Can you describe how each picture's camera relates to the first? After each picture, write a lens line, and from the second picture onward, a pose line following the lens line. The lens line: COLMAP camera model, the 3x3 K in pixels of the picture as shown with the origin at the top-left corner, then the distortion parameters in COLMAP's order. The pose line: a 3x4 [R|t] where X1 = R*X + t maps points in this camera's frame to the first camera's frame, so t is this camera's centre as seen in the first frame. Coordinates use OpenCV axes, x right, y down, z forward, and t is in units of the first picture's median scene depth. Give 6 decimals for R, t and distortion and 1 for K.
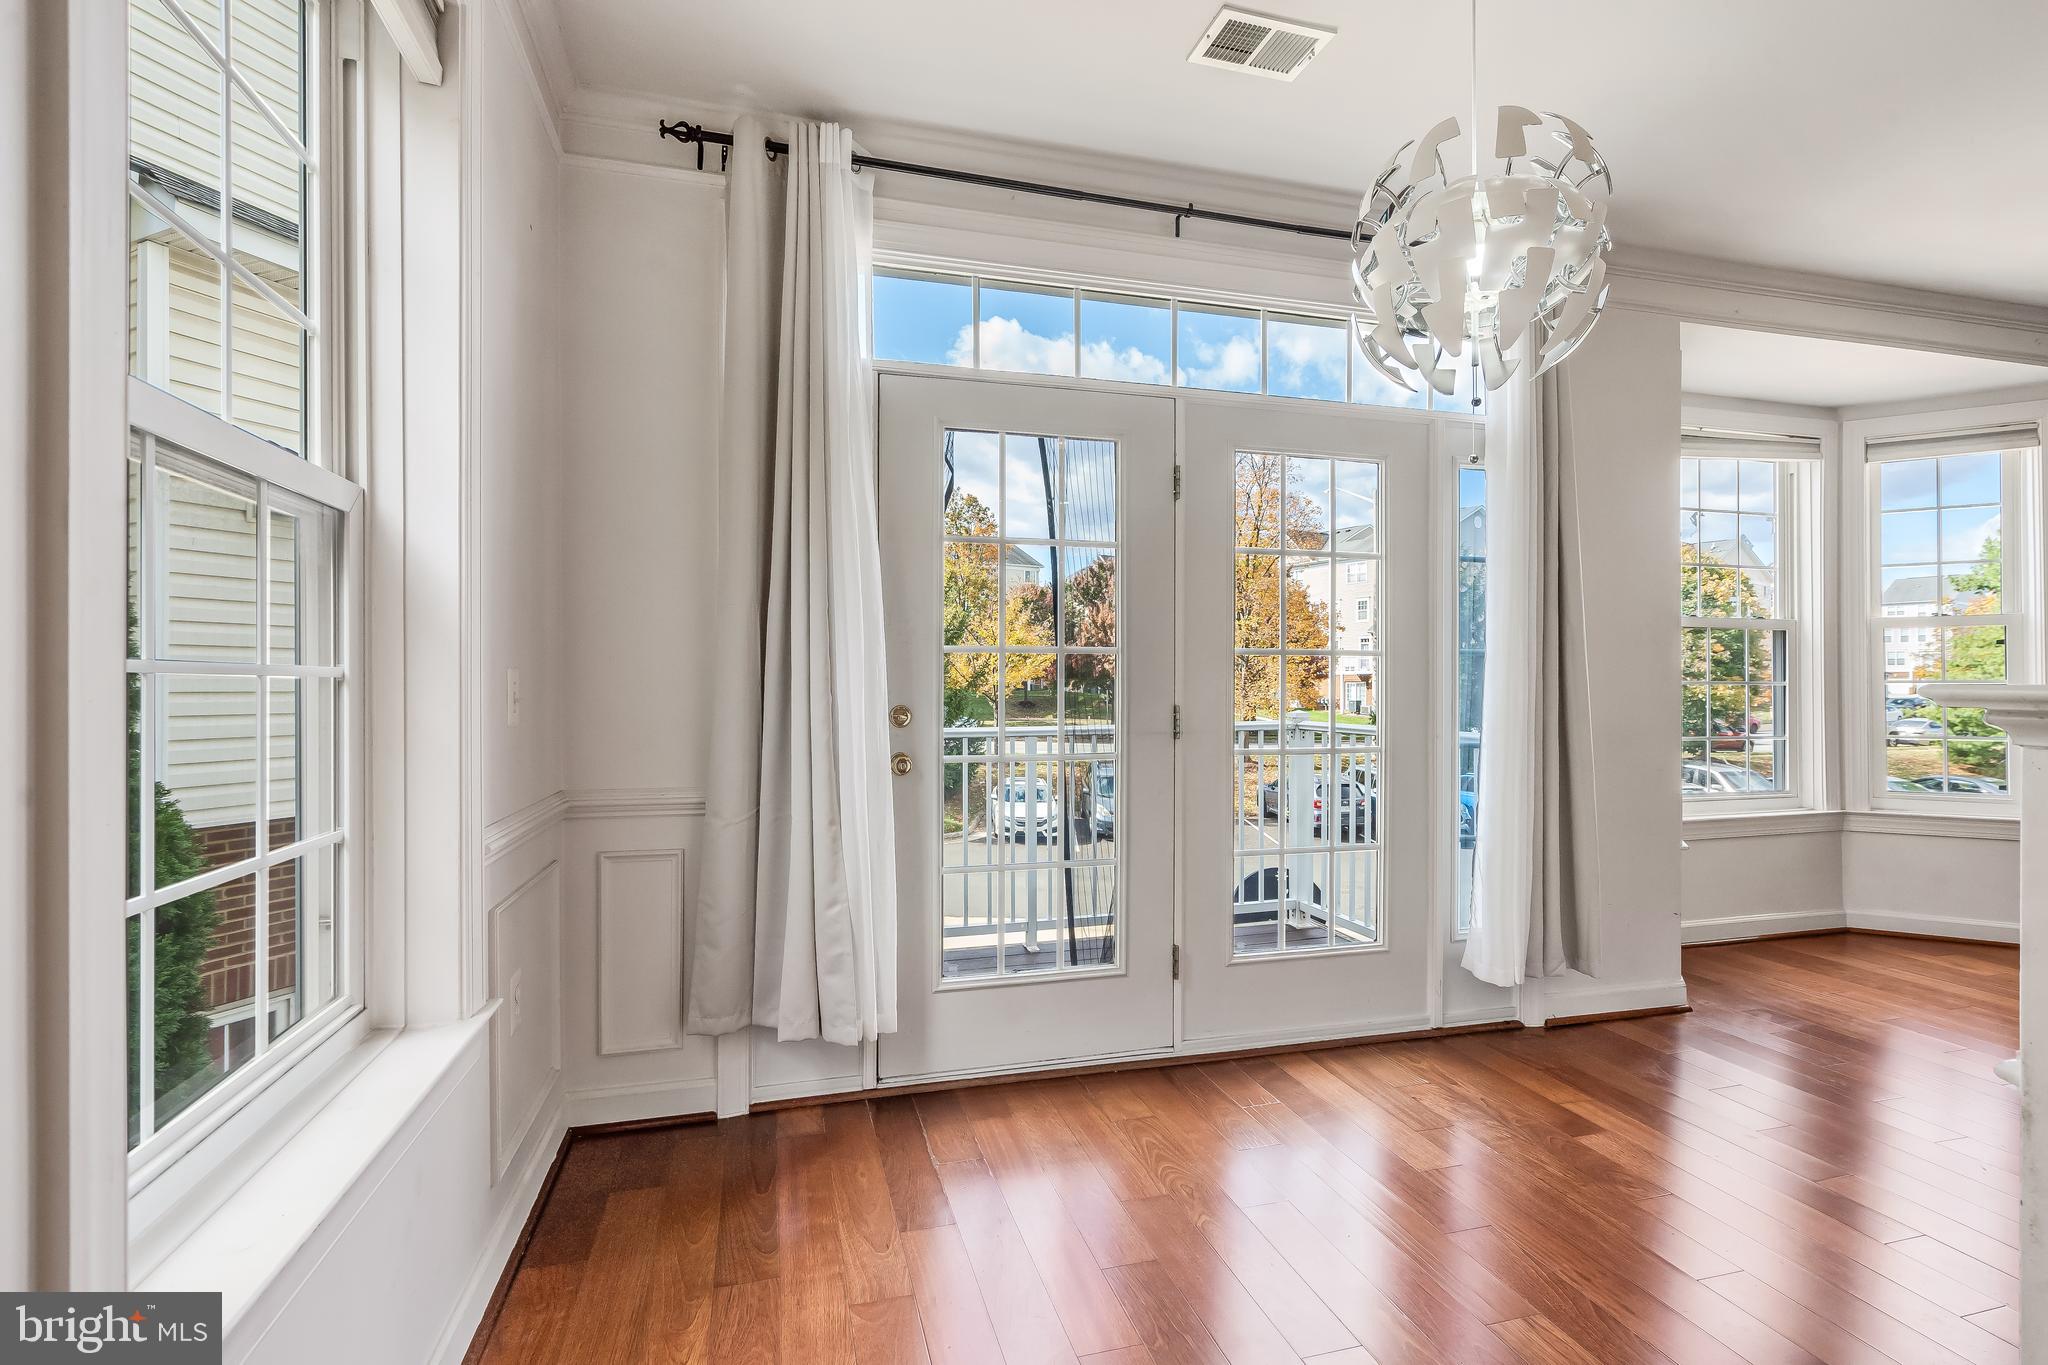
lens RADIAL K [[938.5, 0, 1034.9], [0, 938.5, 678.0], [0, 0, 1]] dist [-0.004384, 0.002087]
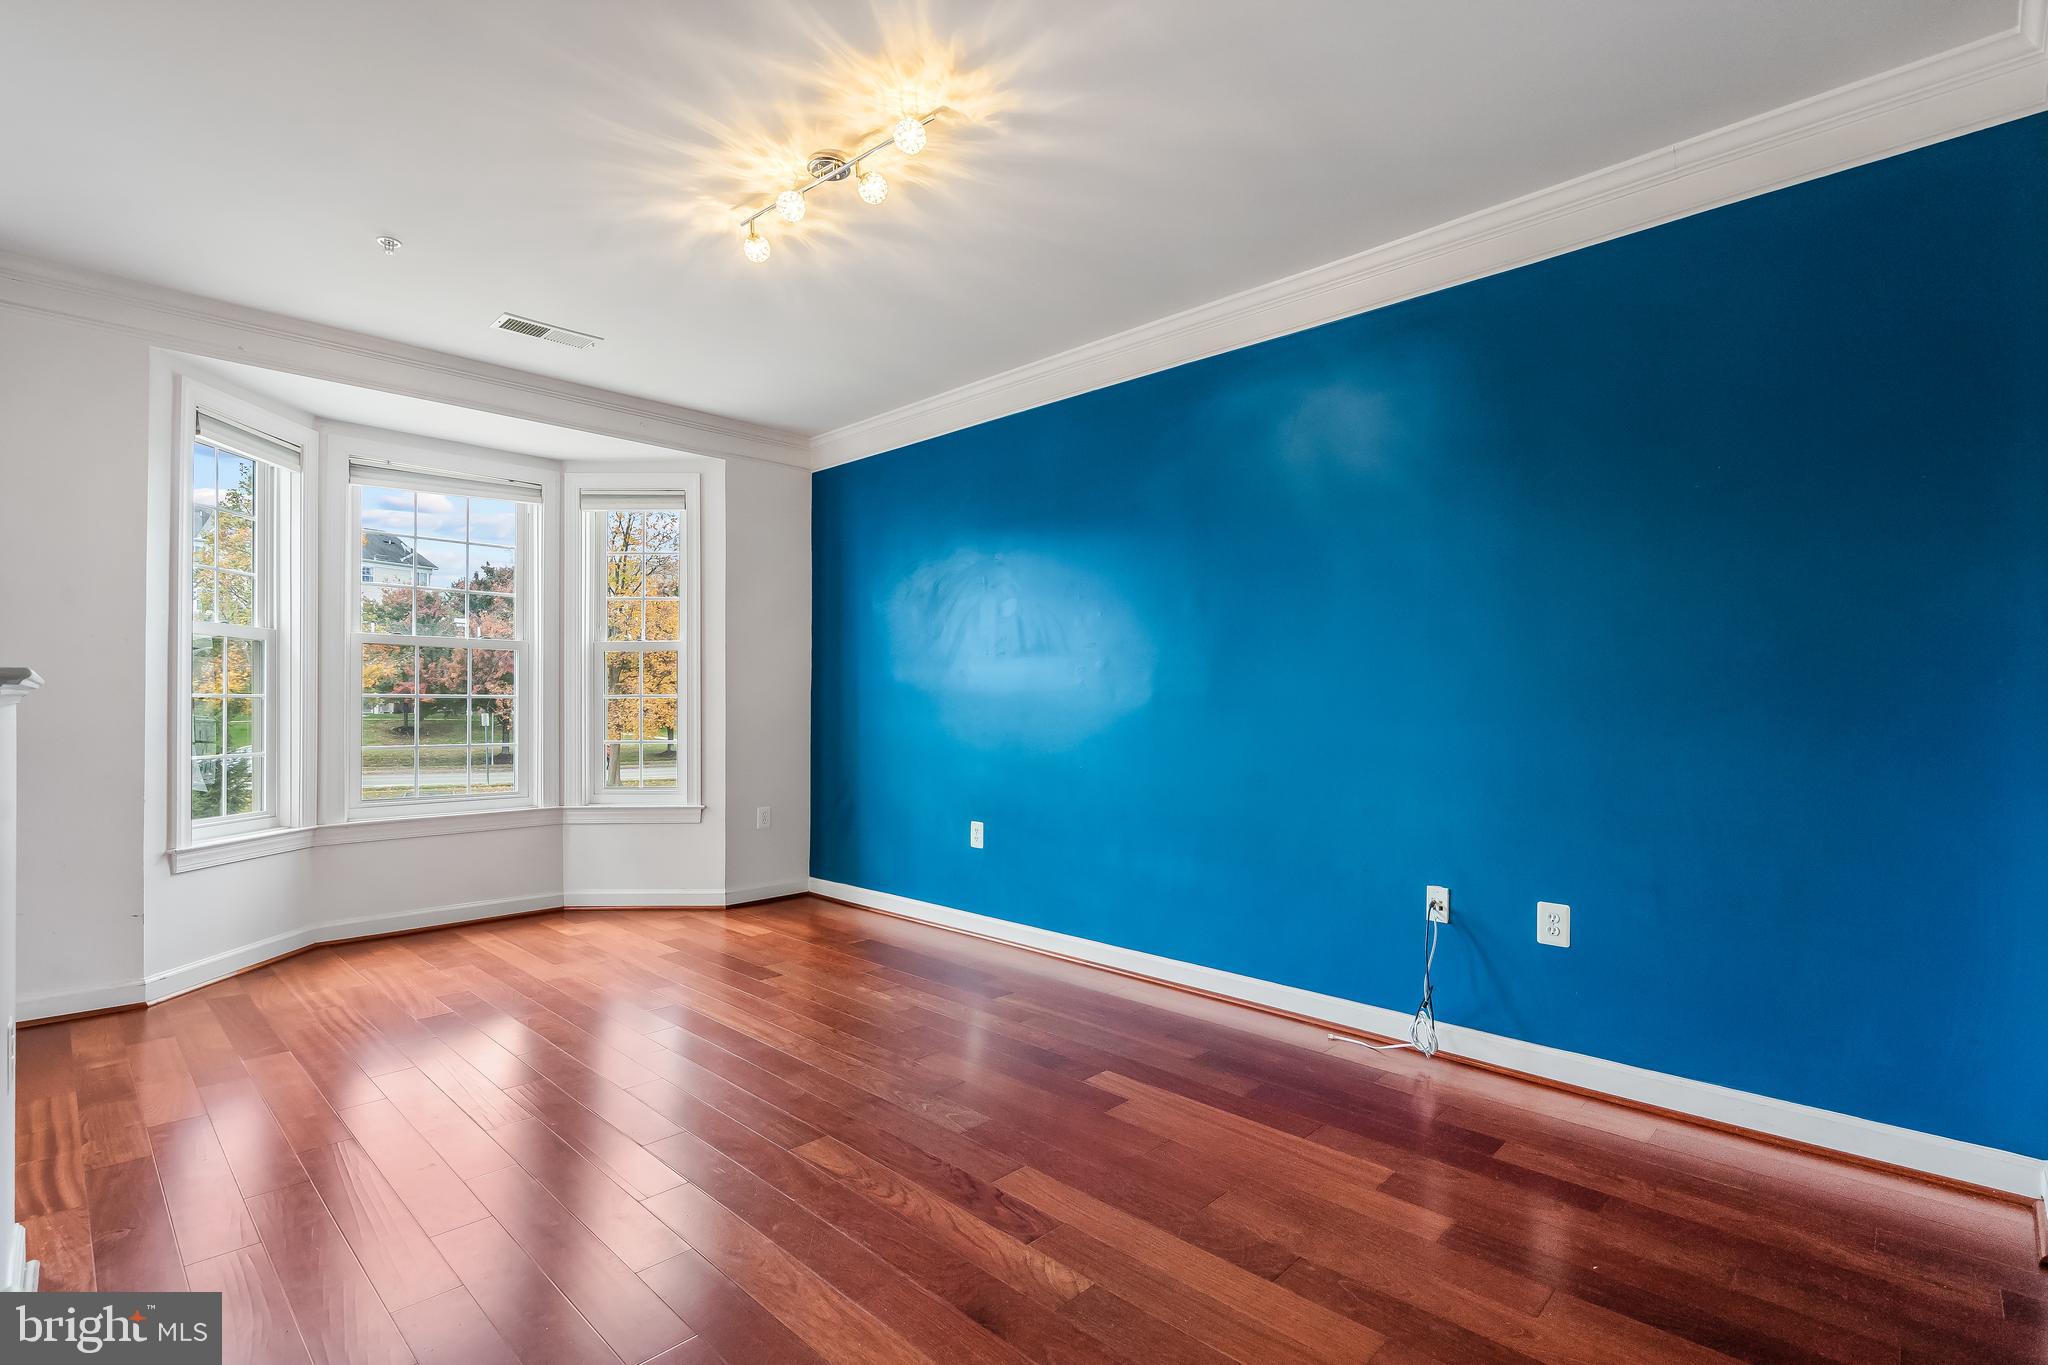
lens RADIAL K [[938.5, 0, 1027.3], [0, 938.5, 702.2], [0, 0, 1]] dist [-0.004384, 0.002087]
pose [[0.859798, 0.003469, 0.510622, 0.795950], [-0.004412, 0.999990, 0.000637, 0.008356], [-0.510615, -0.002801, 0.859805, -0.308451]]
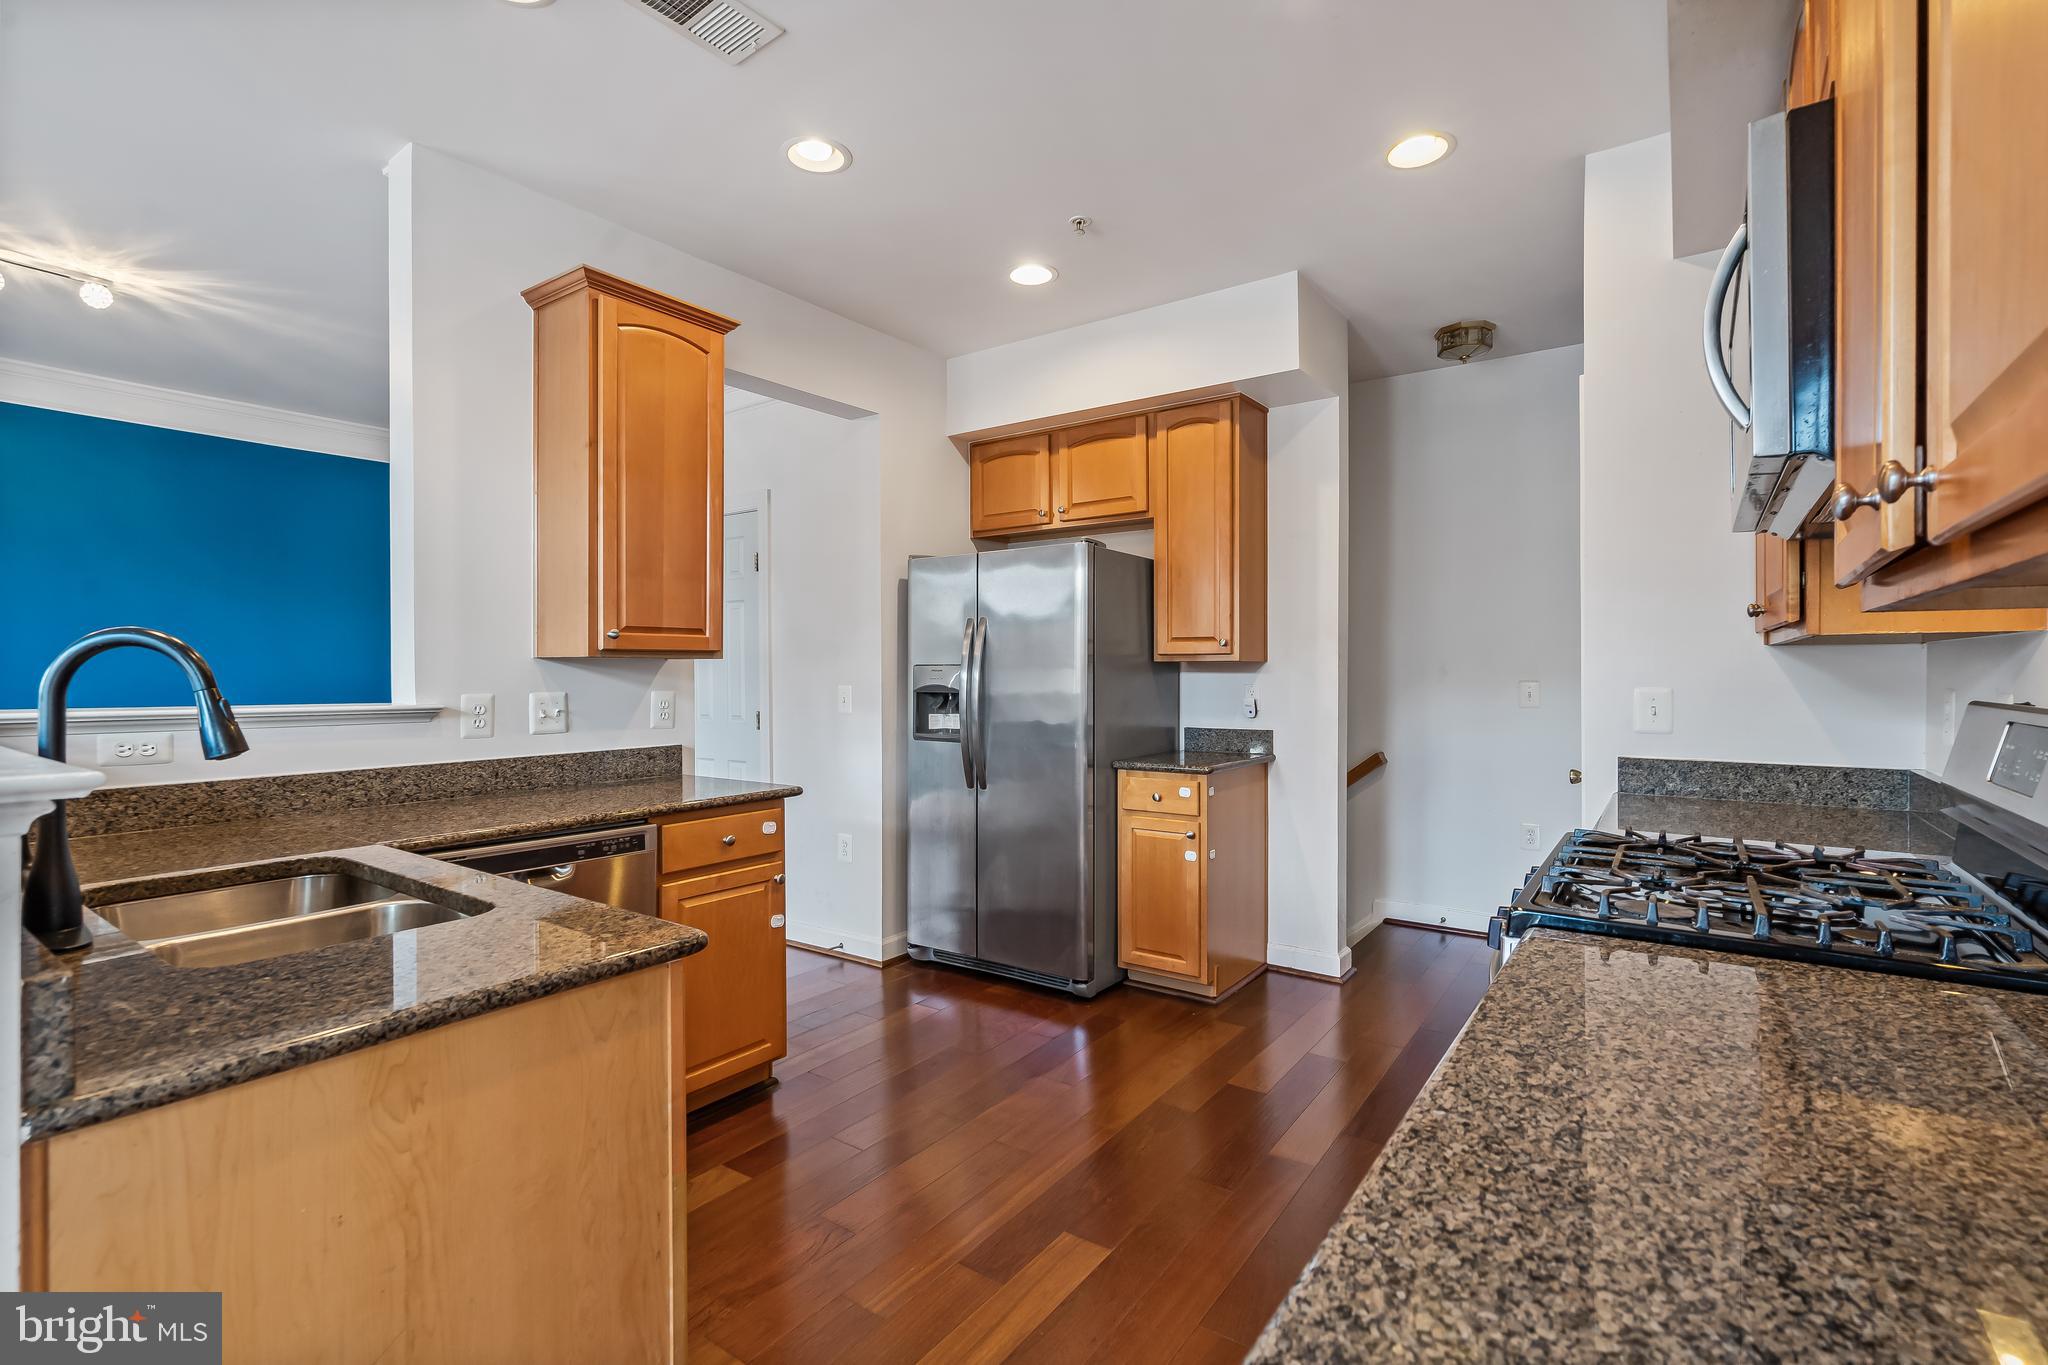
lens RADIAL K [[938.5, 0, 1011.9], [0, 938.5, 681.5], [0, 0, 1]] dist [-0.004384, 0.002087]
pose [[-0.615510, -0.001878, 0.788127, -0.057735], [0.003662, 0.999980, 0.005243, -0.014854], [-0.788120, 0.006113, -0.615491, 0.099226]]
